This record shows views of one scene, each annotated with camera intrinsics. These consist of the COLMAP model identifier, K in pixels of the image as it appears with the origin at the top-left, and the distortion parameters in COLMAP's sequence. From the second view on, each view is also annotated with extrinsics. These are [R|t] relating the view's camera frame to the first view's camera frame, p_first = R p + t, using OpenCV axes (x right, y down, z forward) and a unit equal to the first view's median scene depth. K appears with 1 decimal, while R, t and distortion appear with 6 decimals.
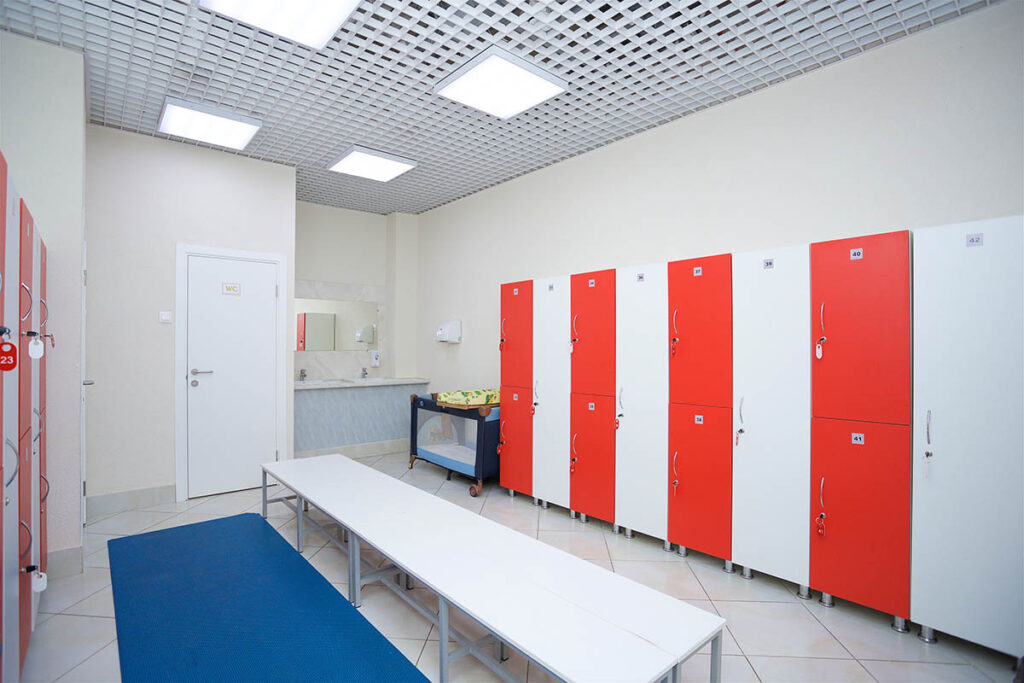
lens RADIAL K [[495.8, 0, 508.6], [0, 495.8, 338.1], [0, 0, 1]] dist [-0.058631, 0.001209]
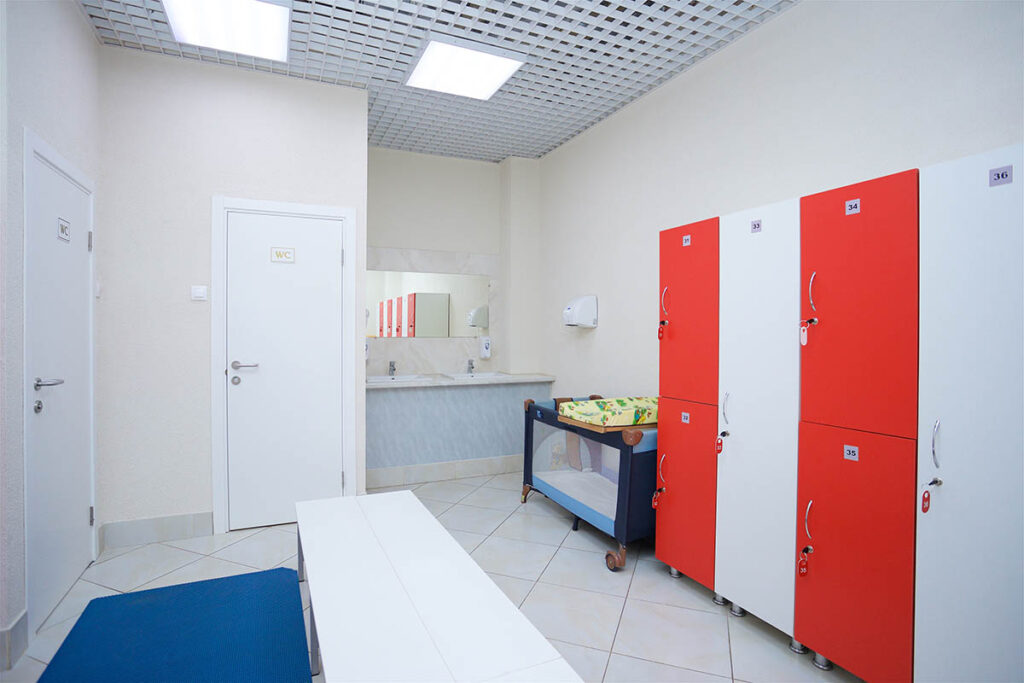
lens RADIAL K [[495.8, 0, 508.6], [0, 495.8, 338.1], [0, 0, 1]] dist [-0.058631, 0.001209]
pose [[0.960139, 0.006198, -0.279454, -0.024347], [0.001830, 0.999593, 0.028457, 0.005868], [0.279517, -0.027835, 0.959737, 0.355332]]
